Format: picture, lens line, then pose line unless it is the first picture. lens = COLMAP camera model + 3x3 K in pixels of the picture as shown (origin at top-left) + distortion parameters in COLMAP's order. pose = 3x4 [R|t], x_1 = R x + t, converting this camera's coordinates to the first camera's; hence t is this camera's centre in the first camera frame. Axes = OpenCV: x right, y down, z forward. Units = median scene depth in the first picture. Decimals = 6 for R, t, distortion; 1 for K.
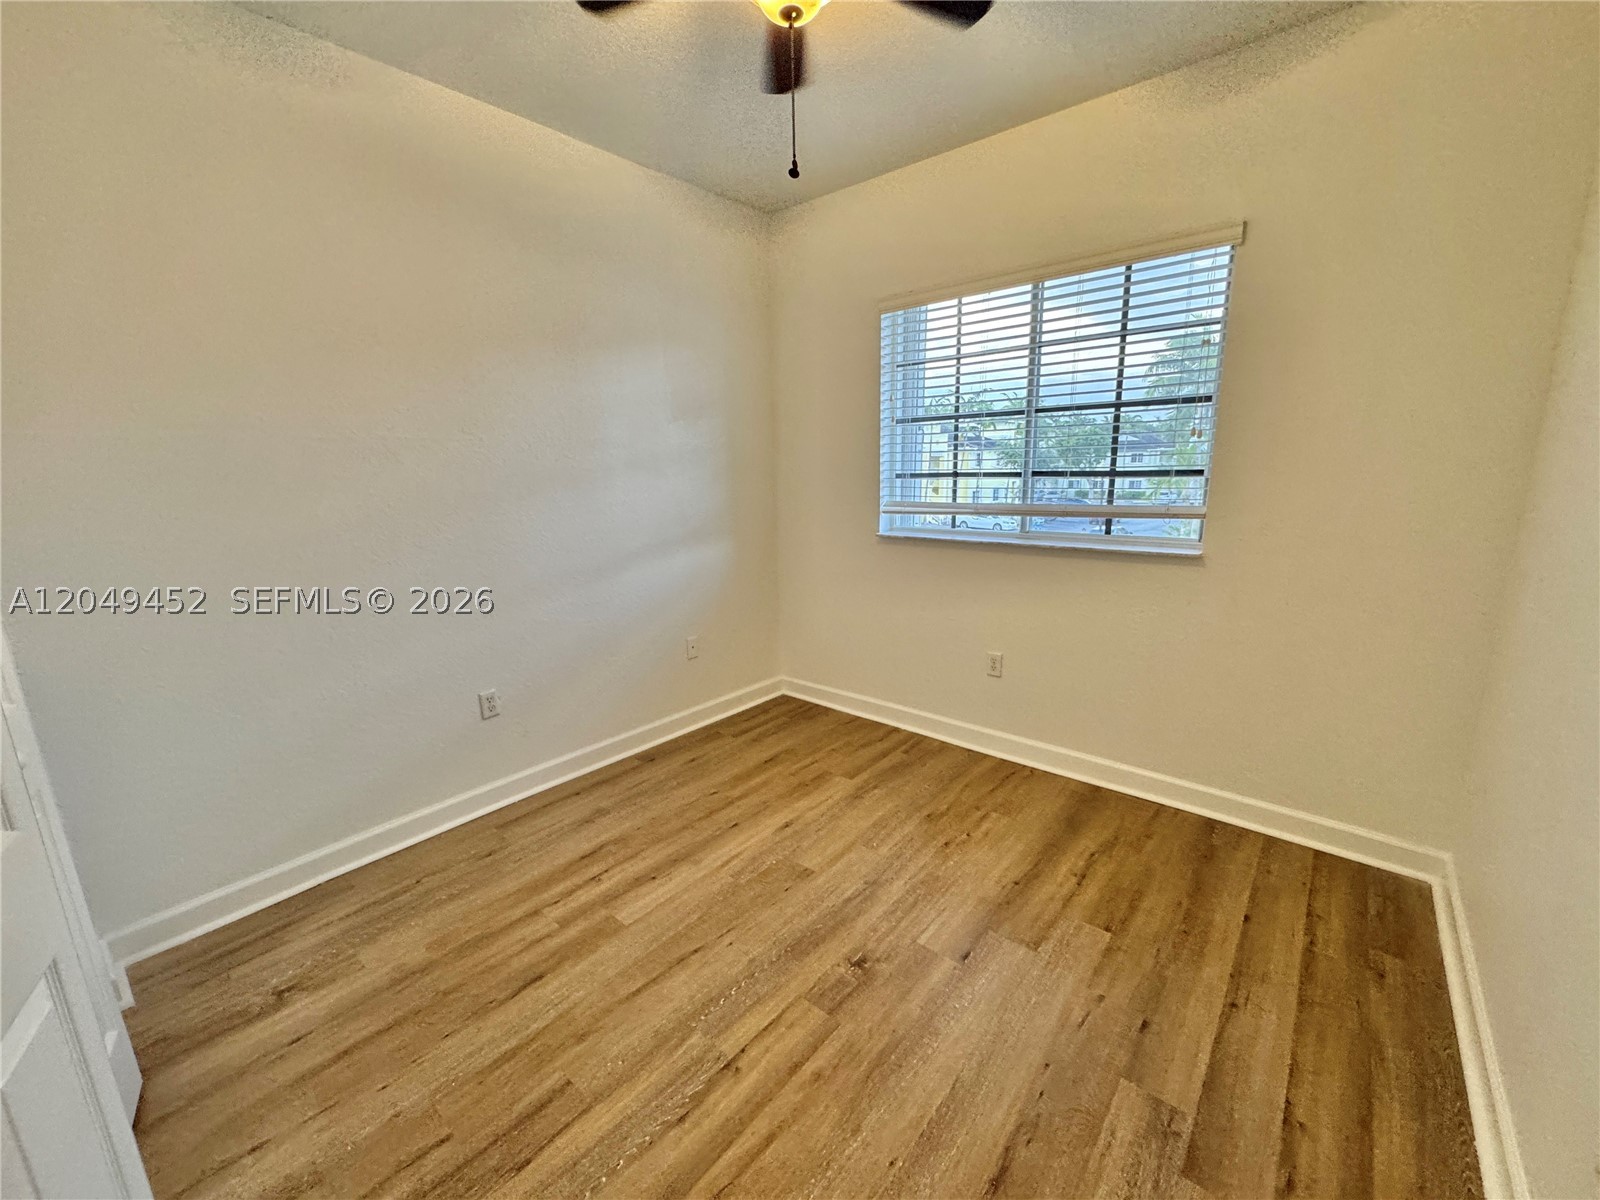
lens RADIAL K [[645.7, 0, 802.3], [0, 645.7, 604.1], [0, 0, 1]] dist [-0.001511, -0.000070]
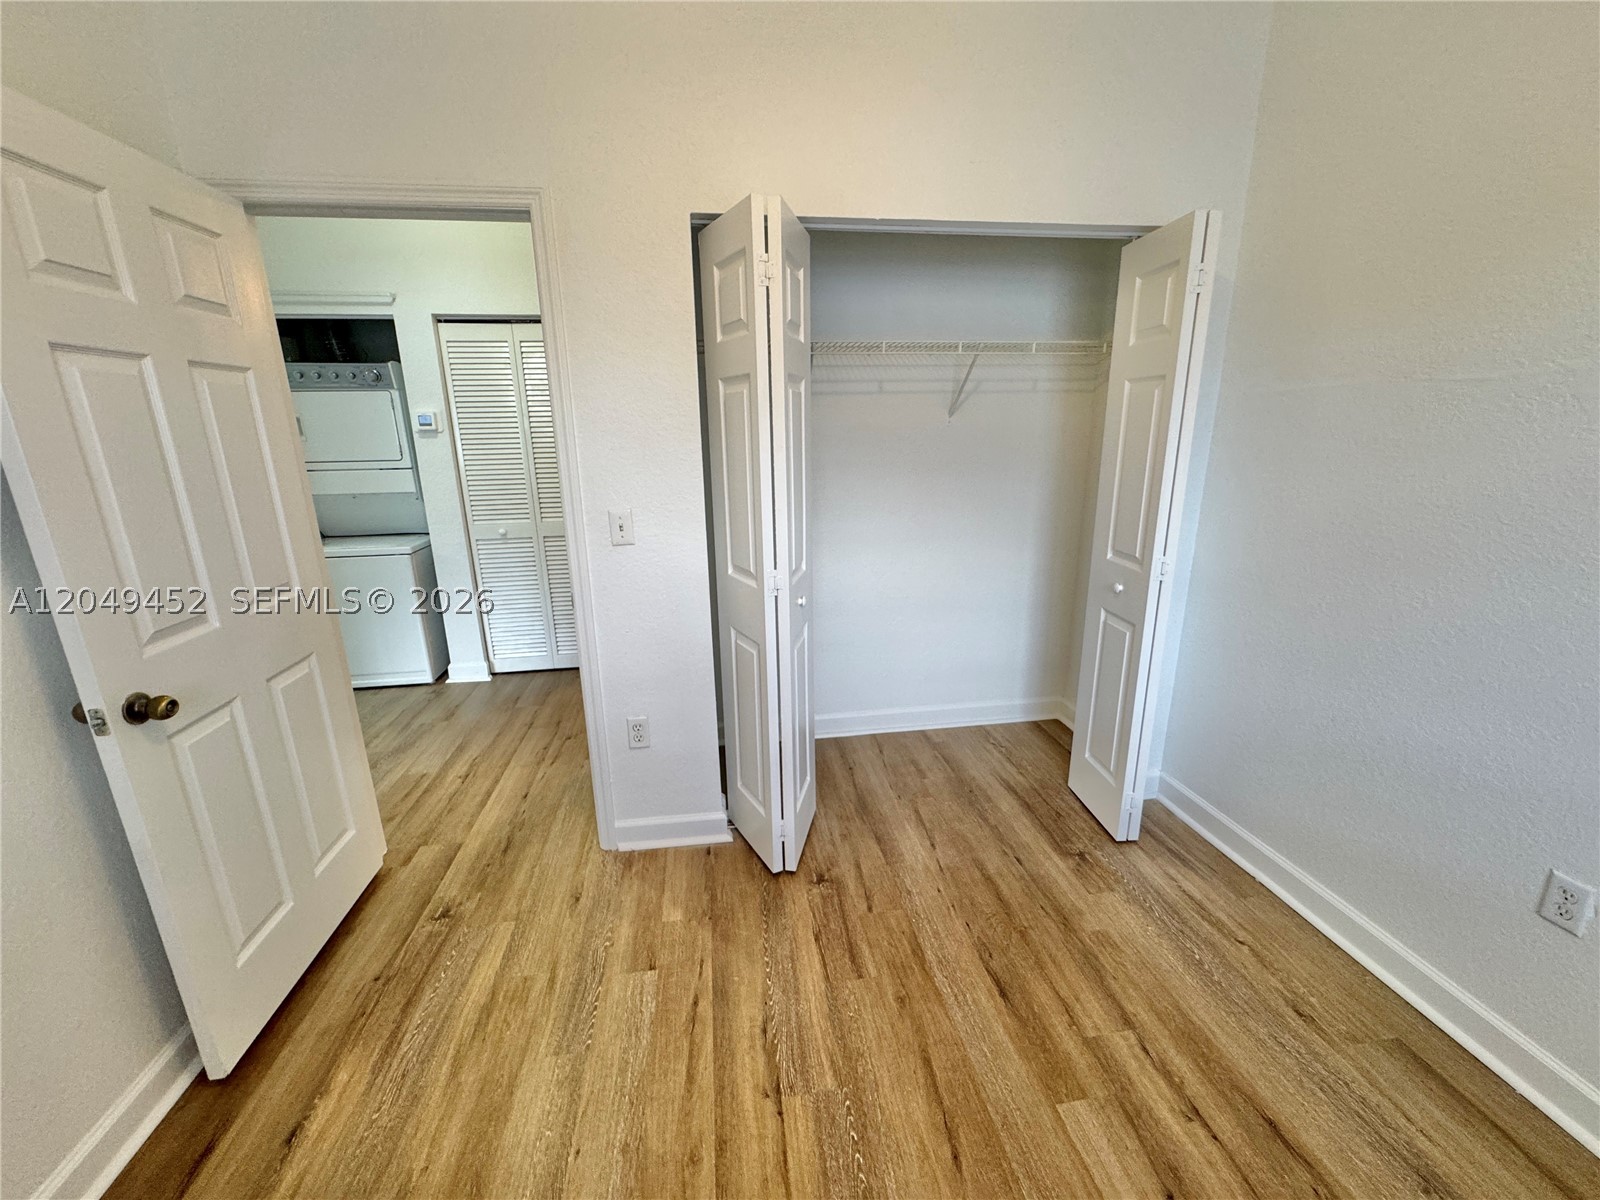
lens RADIAL K [[645.7, 0, 800.1], [0, 645.7, 607.7], [0, 0, 1]] dist [-0.001511, -0.000070]
pose [[-0.669765, 0.226454, -0.707201, 0.334104], [-0.130442, 0.901677, 0.412266, -0.278301], [0.731026, 0.368370, -0.574373, 1.193143]]
